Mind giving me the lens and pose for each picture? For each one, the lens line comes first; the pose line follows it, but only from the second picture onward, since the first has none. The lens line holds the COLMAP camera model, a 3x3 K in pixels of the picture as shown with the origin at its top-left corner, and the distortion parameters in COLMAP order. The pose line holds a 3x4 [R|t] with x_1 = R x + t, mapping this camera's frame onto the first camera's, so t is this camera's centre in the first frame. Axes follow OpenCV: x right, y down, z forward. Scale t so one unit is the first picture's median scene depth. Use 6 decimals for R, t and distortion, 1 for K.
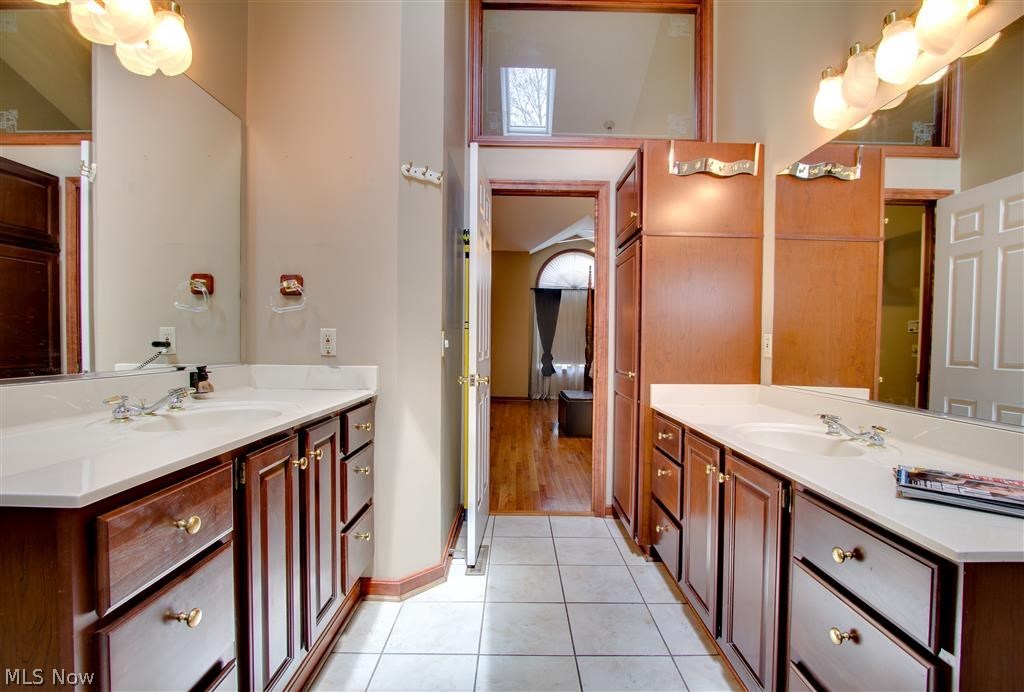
lens RADIAL K [[487.7, 0, 514.1], [0, 487.7, 344.7], [0, 0, 1]] dist [-0.014988, 0.000551]
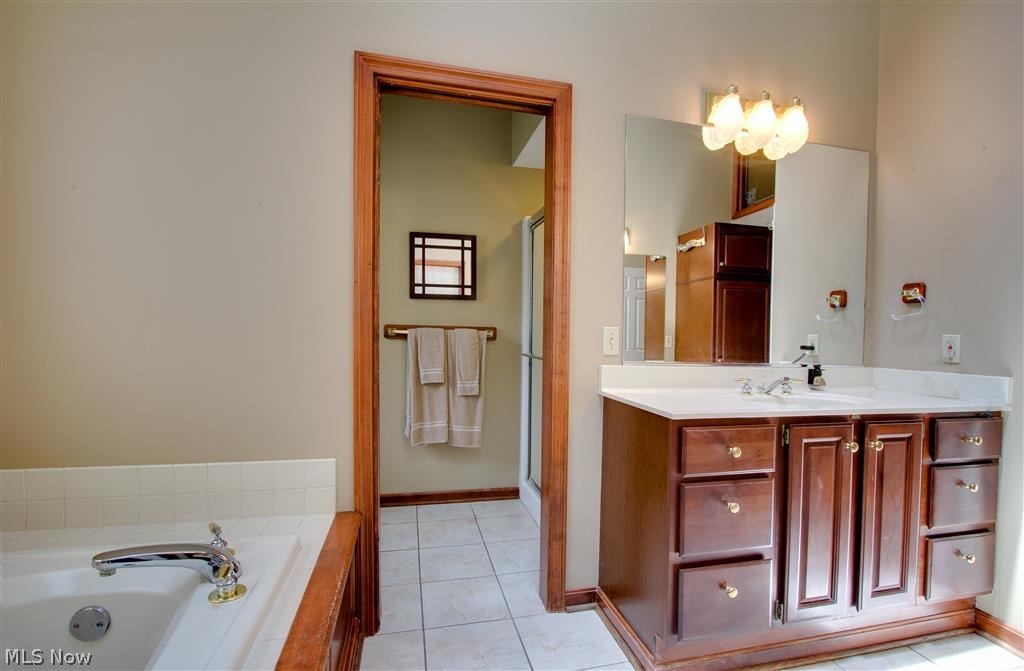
lens RADIAL K [[466.1, 0, 515.8], [0, 466.1, 338.4], [0, 0, 1]] dist [-0.000622, -0.000001]
pose [[0.230208, -0.001168, -0.973141, 0.371448], [-0.029366, 0.999536, -0.008146, 0.008184], [0.972698, 0.030453, 0.230067, -0.061381]]
